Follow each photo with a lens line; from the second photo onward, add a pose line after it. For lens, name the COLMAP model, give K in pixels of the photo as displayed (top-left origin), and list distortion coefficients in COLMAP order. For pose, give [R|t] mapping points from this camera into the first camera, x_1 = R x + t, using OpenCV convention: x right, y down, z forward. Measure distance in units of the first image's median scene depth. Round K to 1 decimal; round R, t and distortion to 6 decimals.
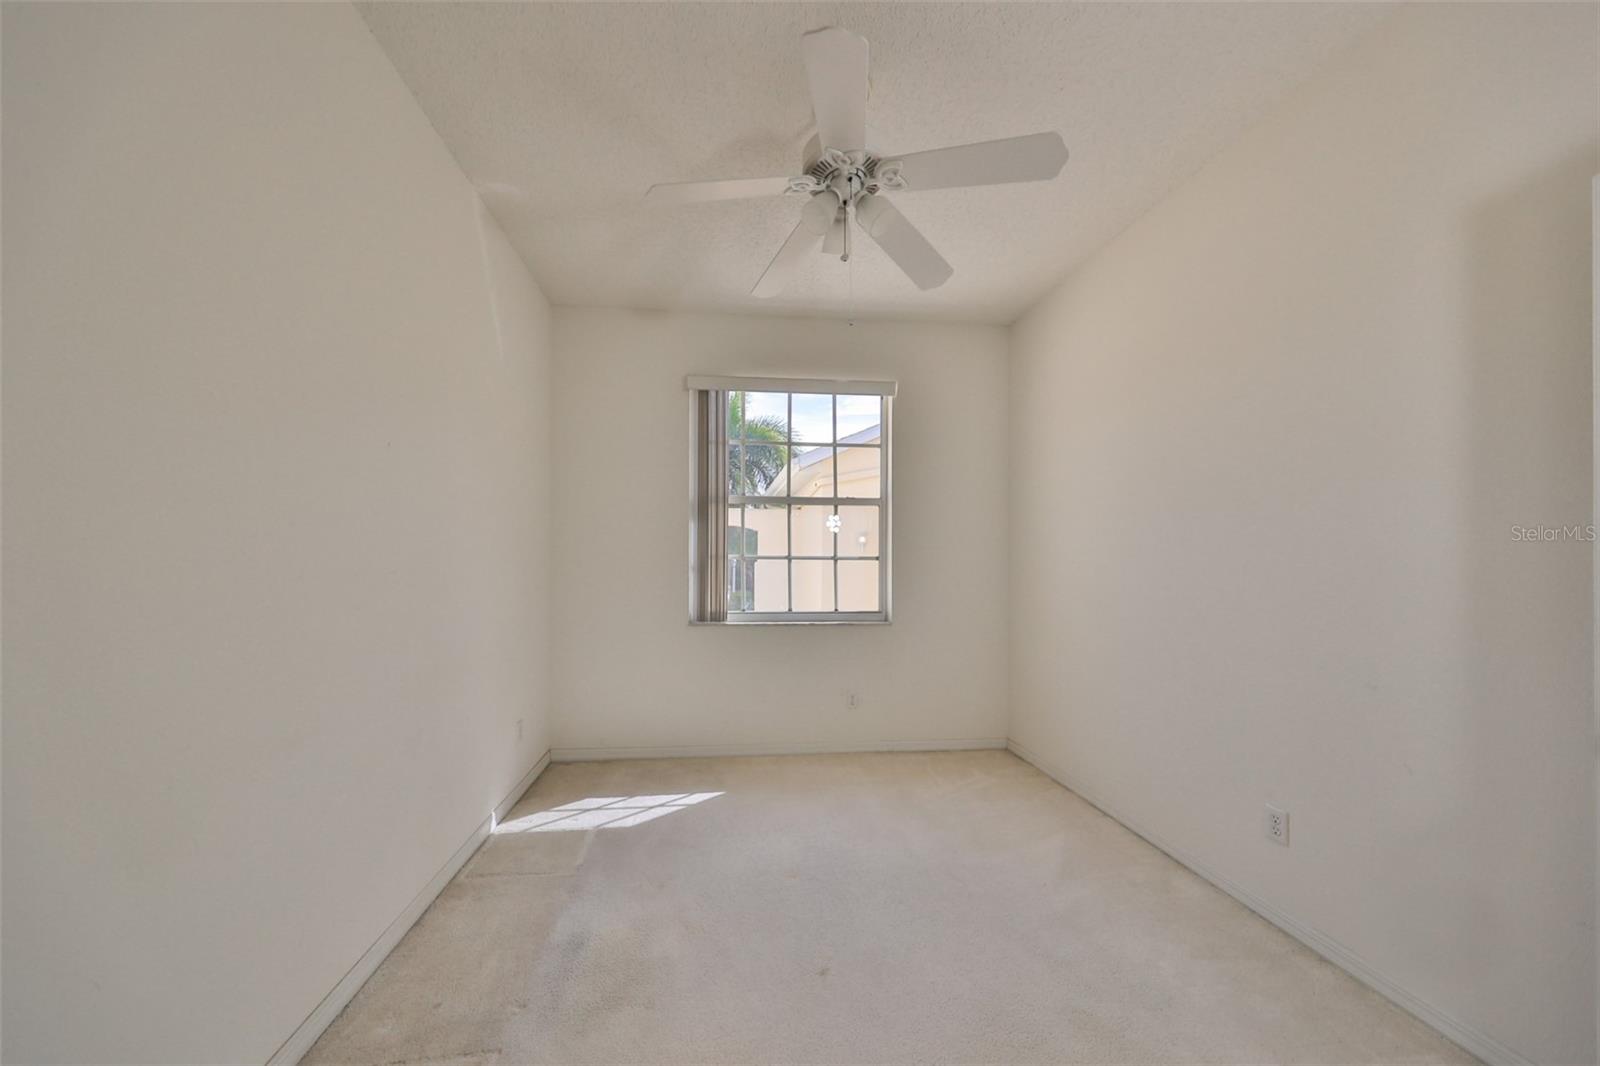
lens RADIAL K [[524.7, 0, 768.9], [0, 524.7, 563.2], [0, 0, 1]] dist [-0.010851, -0.000028]
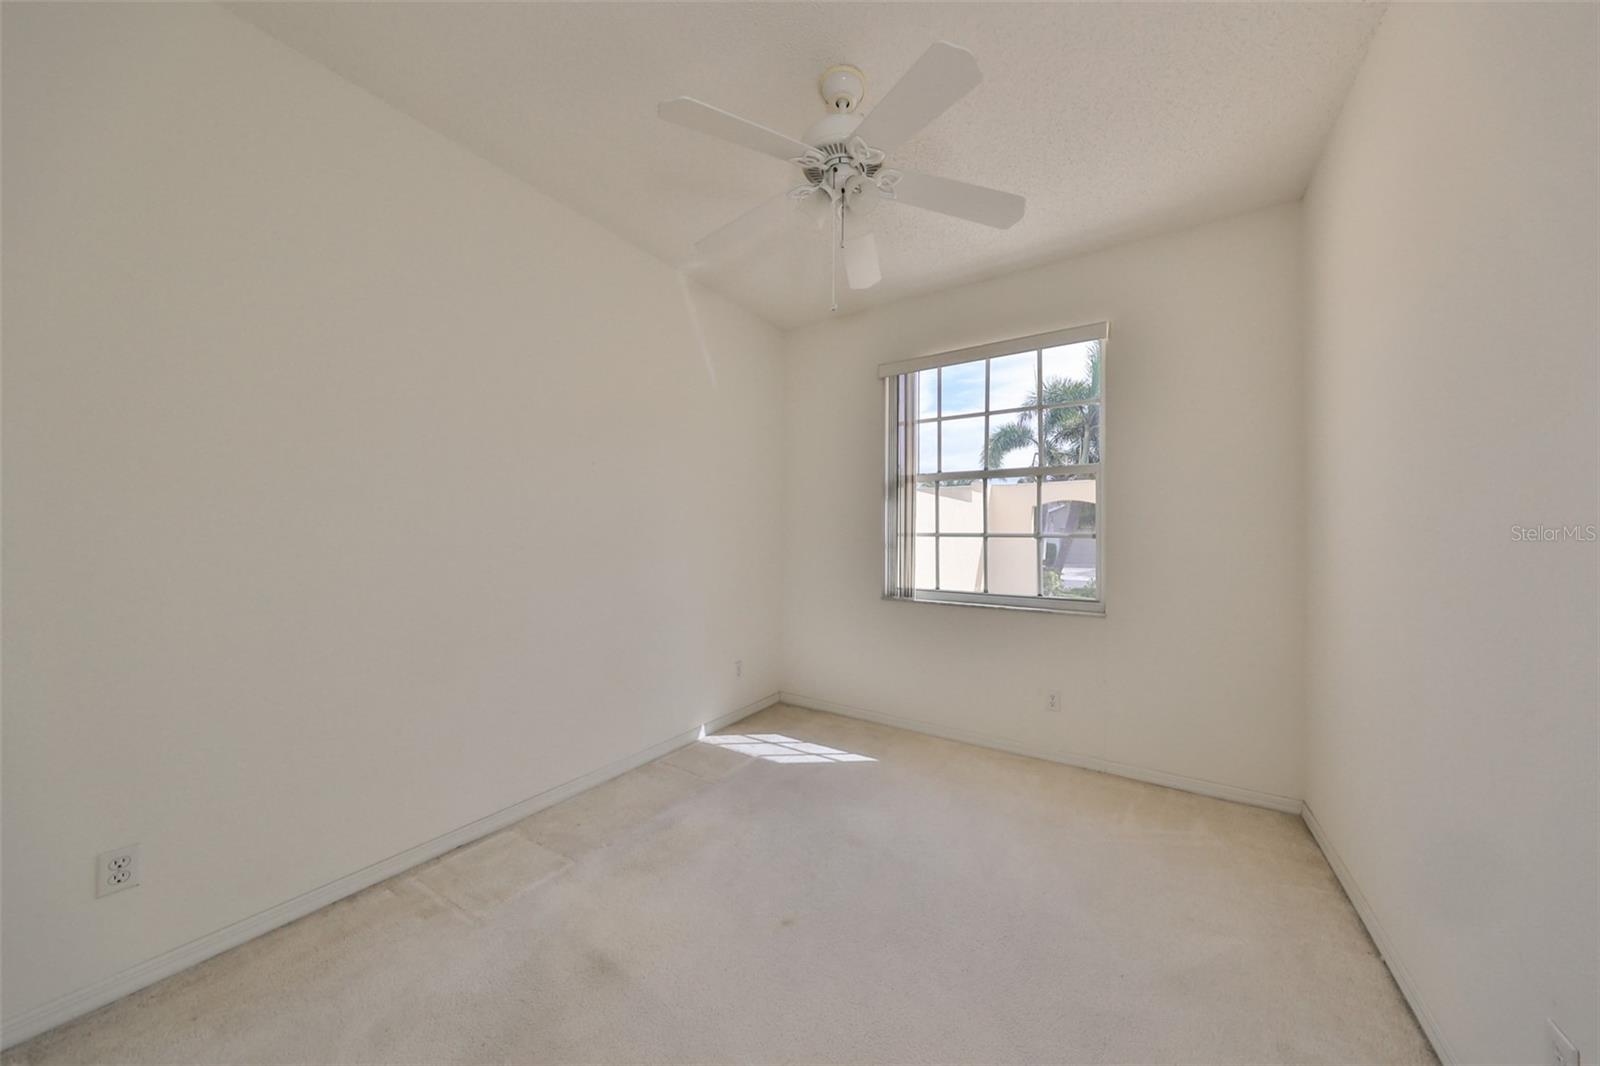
lens RADIAL K [[511.5, 0, 811.4], [0, 511.5, 537.2], [0, 0, 1]] dist [-0.000292, -0.000032]
pose [[0.801509, 0.004669, -0.597964, 0.413796], [-0.010649, 0.999922, -0.006466, 0.002987], [0.597888, 0.011550, 0.801497, 0.099470]]
